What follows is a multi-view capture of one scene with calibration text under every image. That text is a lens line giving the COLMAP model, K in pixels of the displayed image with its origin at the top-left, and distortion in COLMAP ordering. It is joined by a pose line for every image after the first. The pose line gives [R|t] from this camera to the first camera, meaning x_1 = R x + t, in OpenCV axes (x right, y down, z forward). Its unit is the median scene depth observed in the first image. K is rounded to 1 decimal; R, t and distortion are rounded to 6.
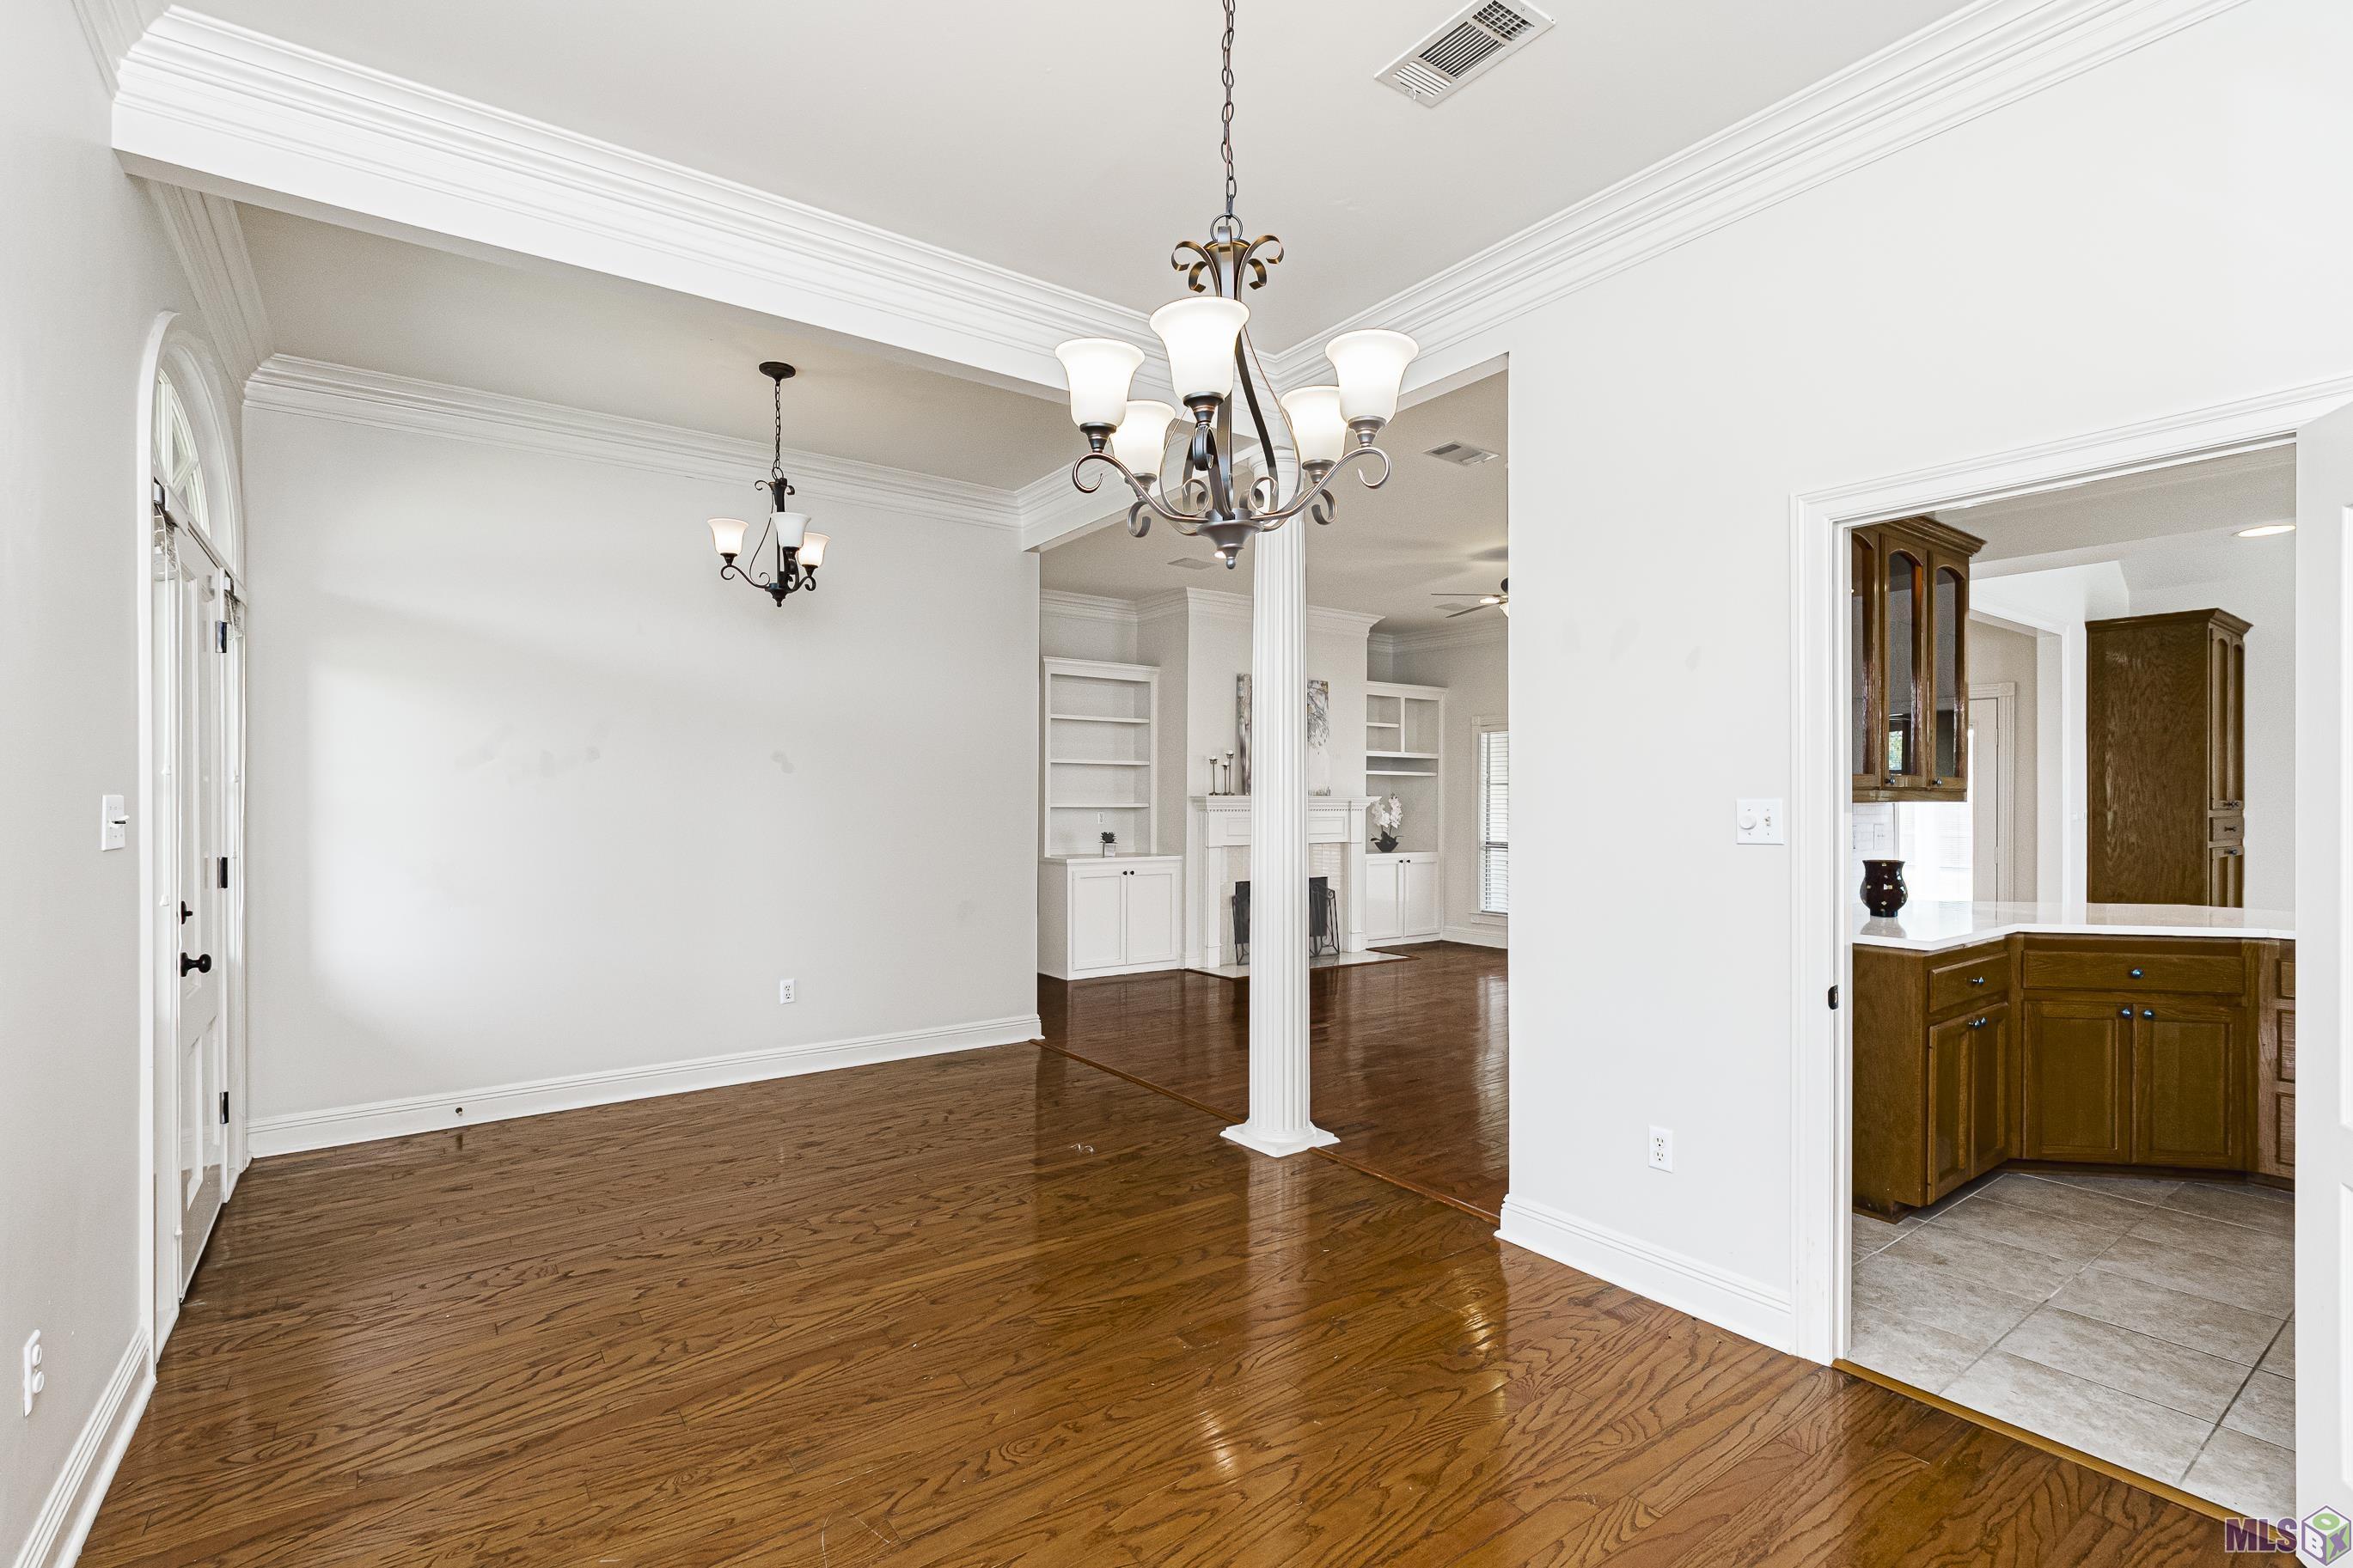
lens RADIAL K [[1056.1, 0, 1147.0], [0, 1056.1, 791.1], [0, 0, 1]] dist [0.004257, -0.003070]
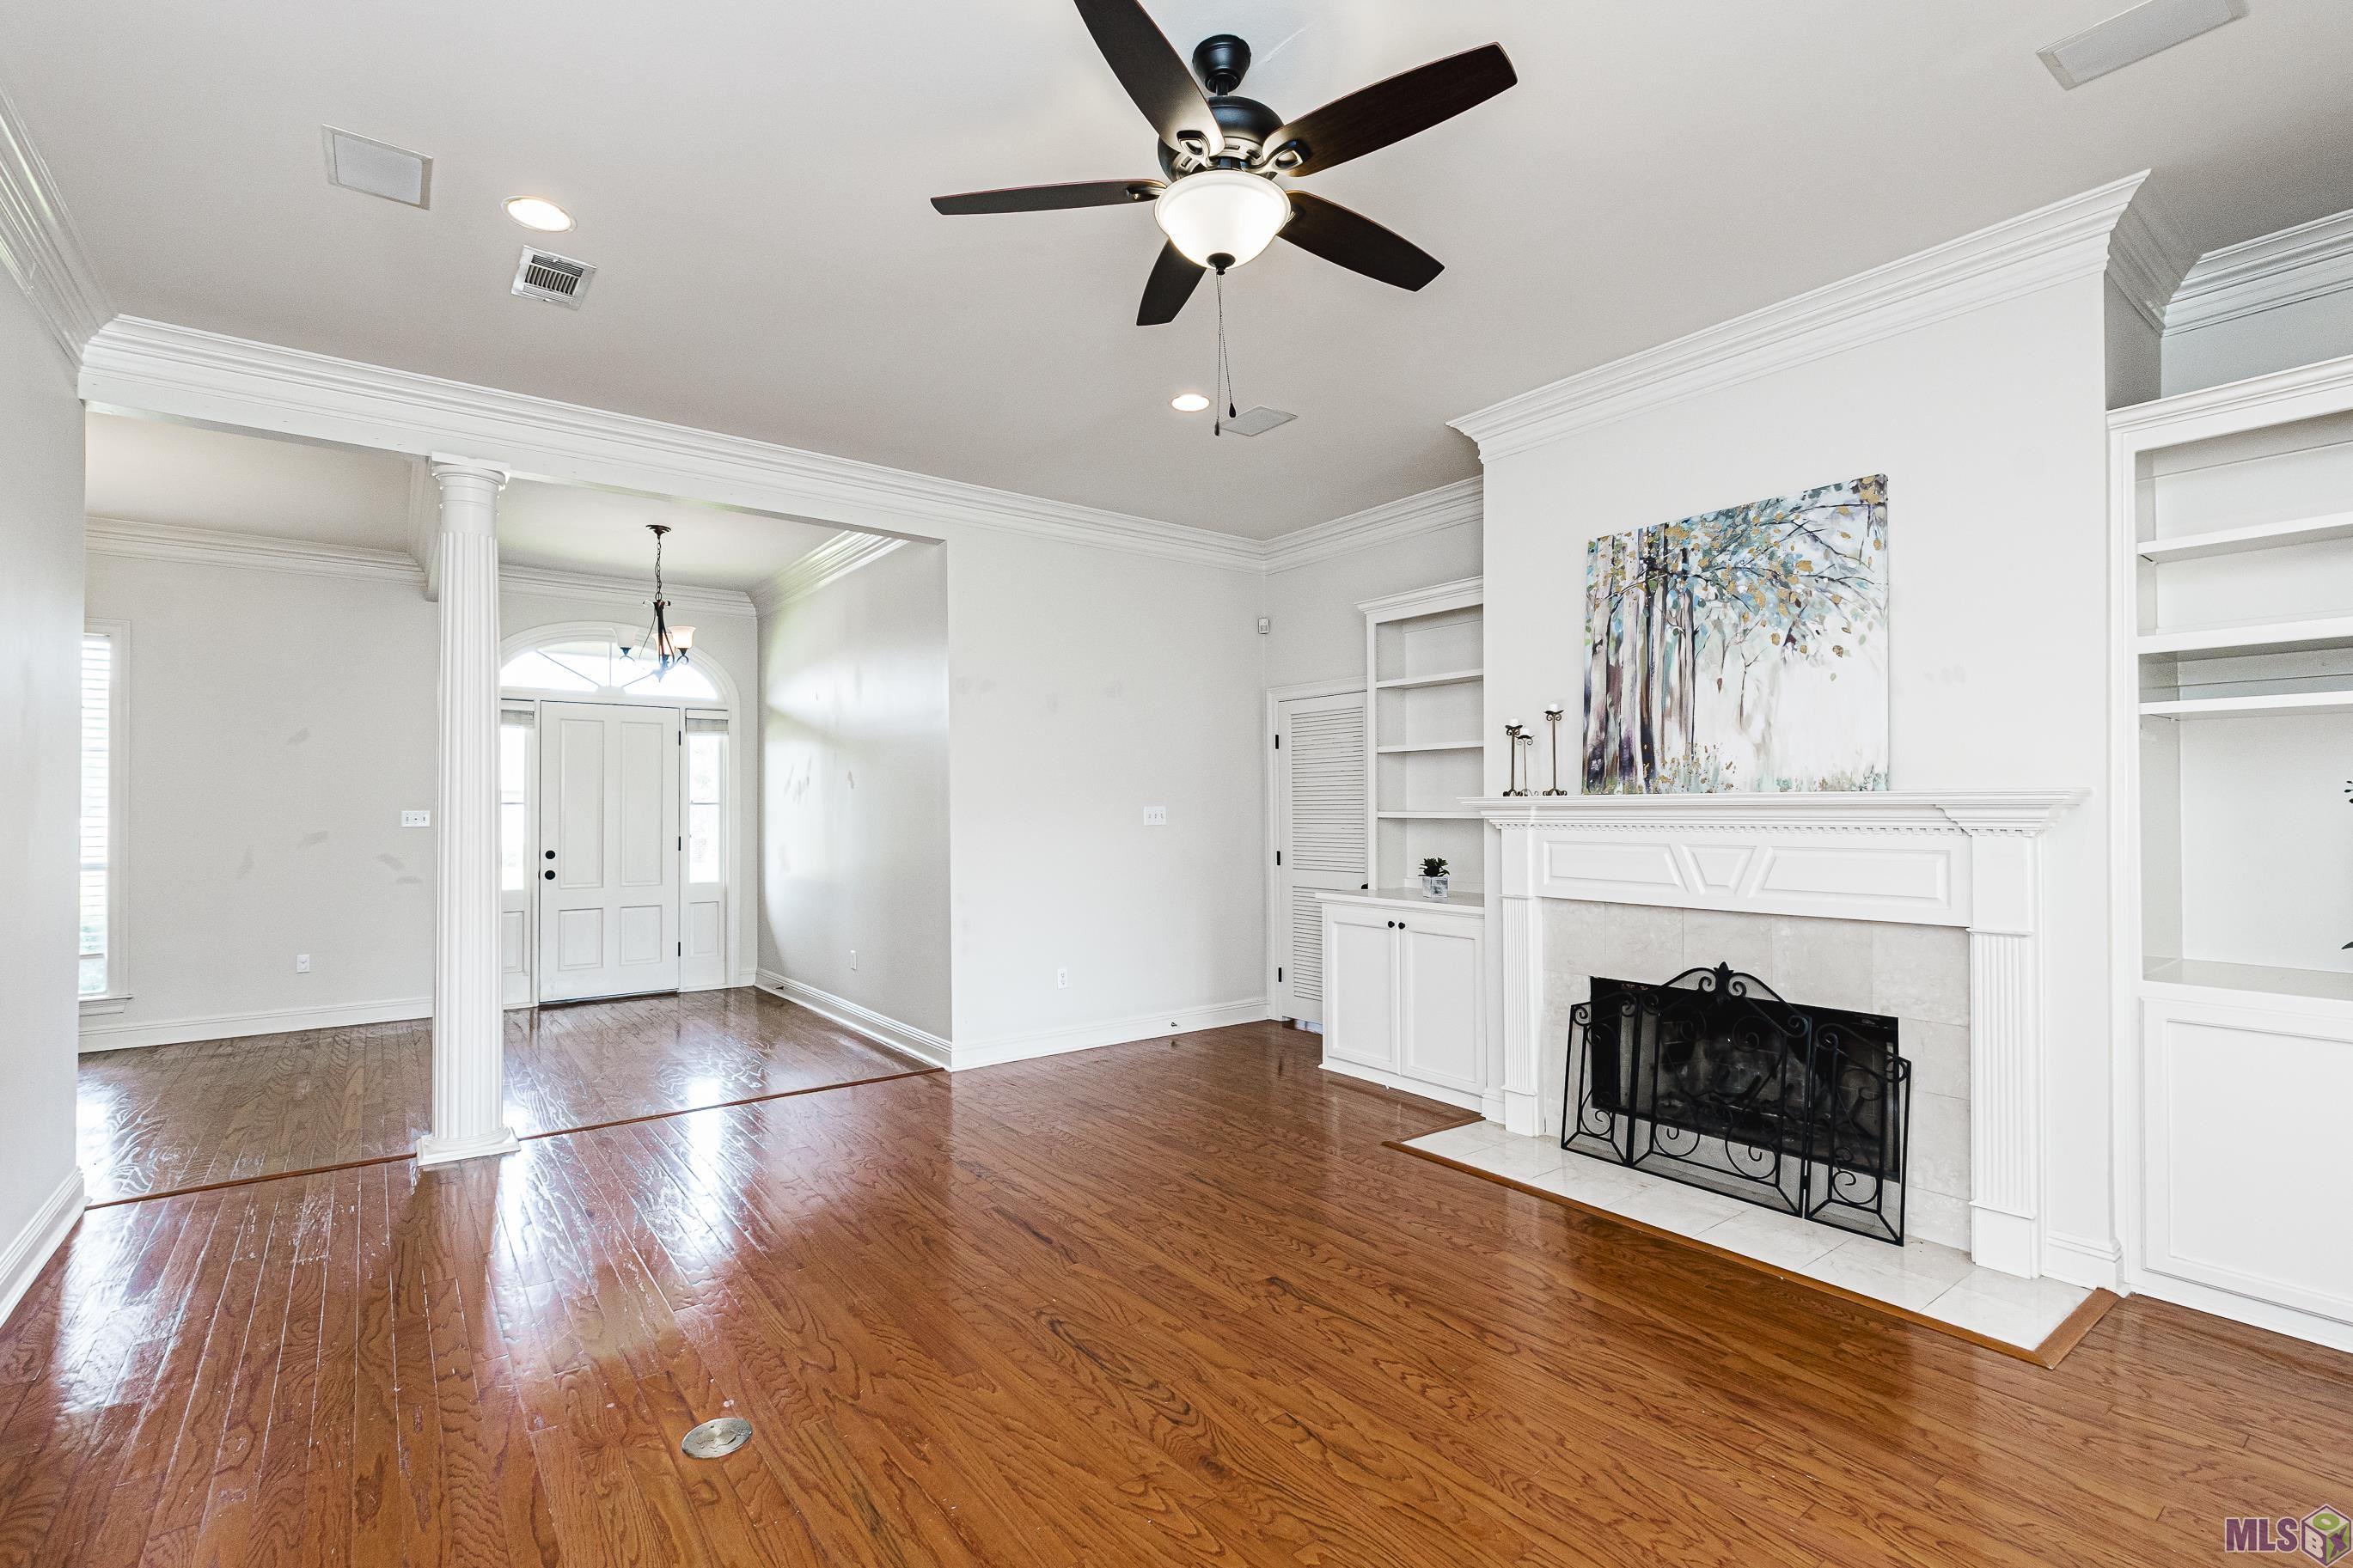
lens RADIAL K [[1056.1, 0, 1165.1], [0, 1056.1, 792.1], [0, 0, 1]] dist [0.004257, -0.003070]
pose [[0.035086, -0.021247, -0.999158, 0.599368], [0.008874, 0.999741, -0.020947, 0.011780], [0.999345, -0.008132, 0.035265, 0.856622]]
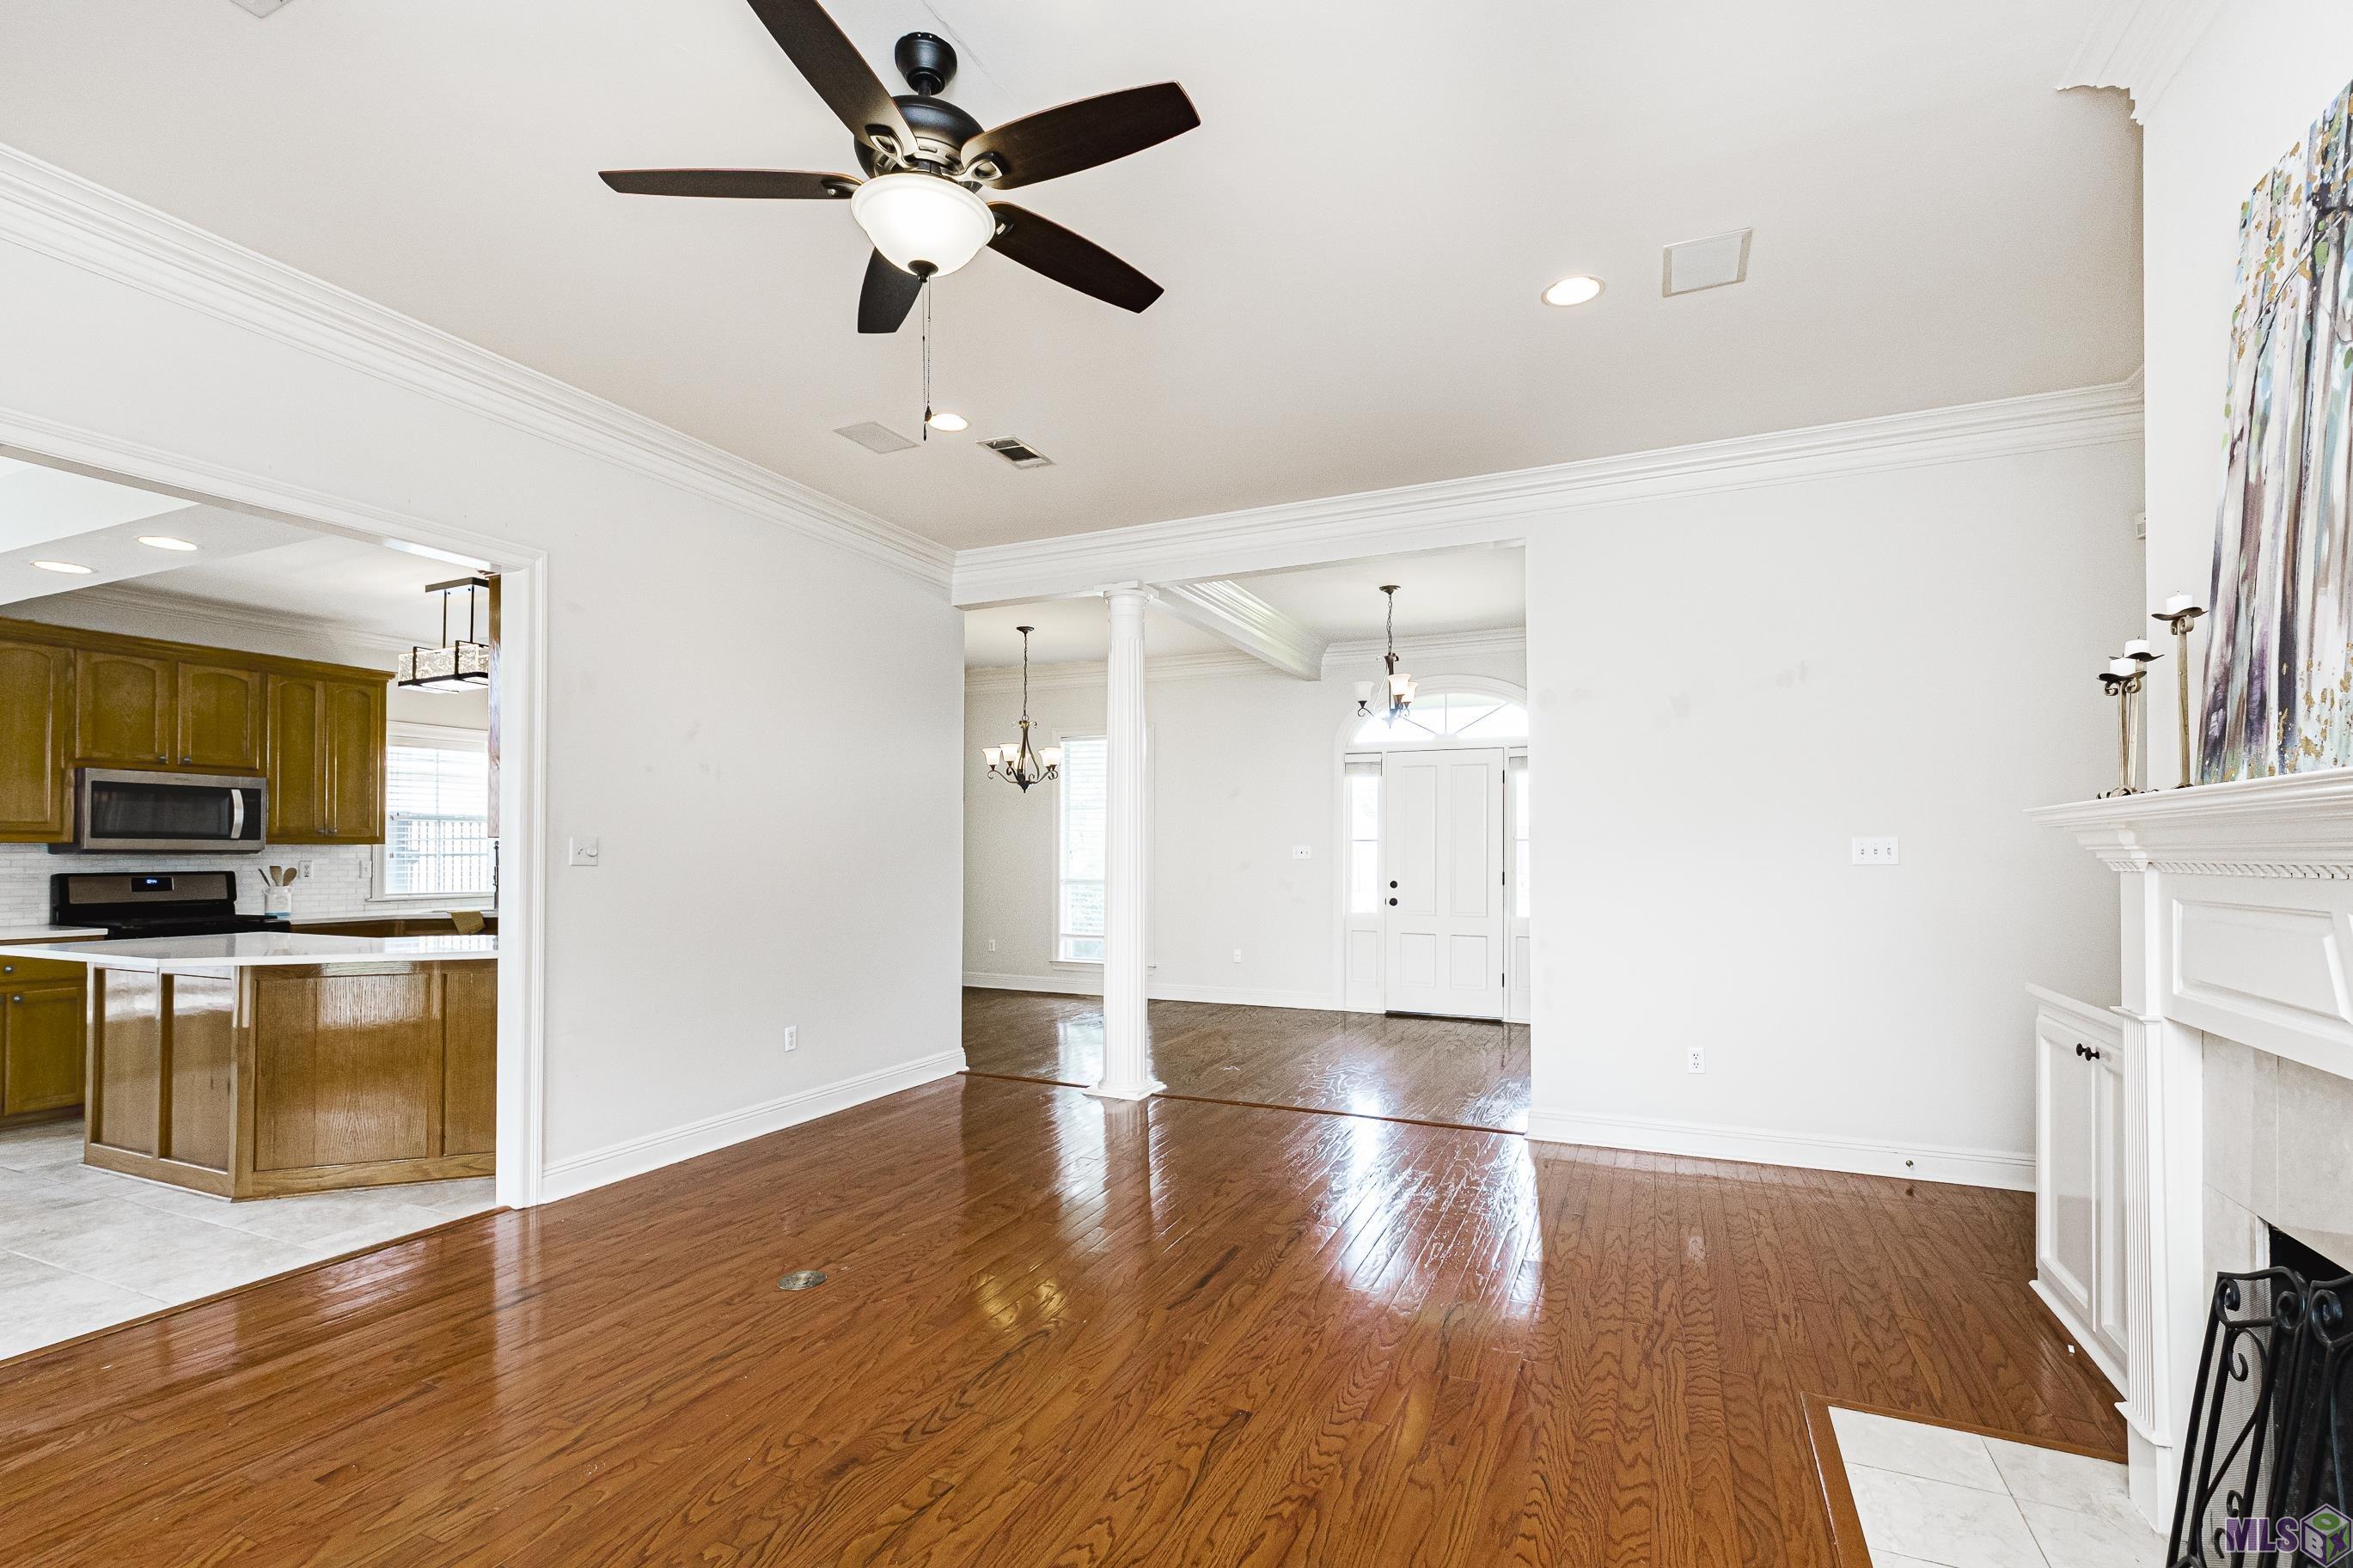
lens RADIAL K [[1056.1, 0, 1173.4], [0, 1056.1, 847.6], [0, 0, 1]] dist [0.004257, -0.003070]
pose [[-0.862948, -0.005827, -0.505259, 0.396968], [0.000447, 0.999924, -0.012295, 0.017859], [0.505293, -0.010836, -0.862880, 1.157509]]
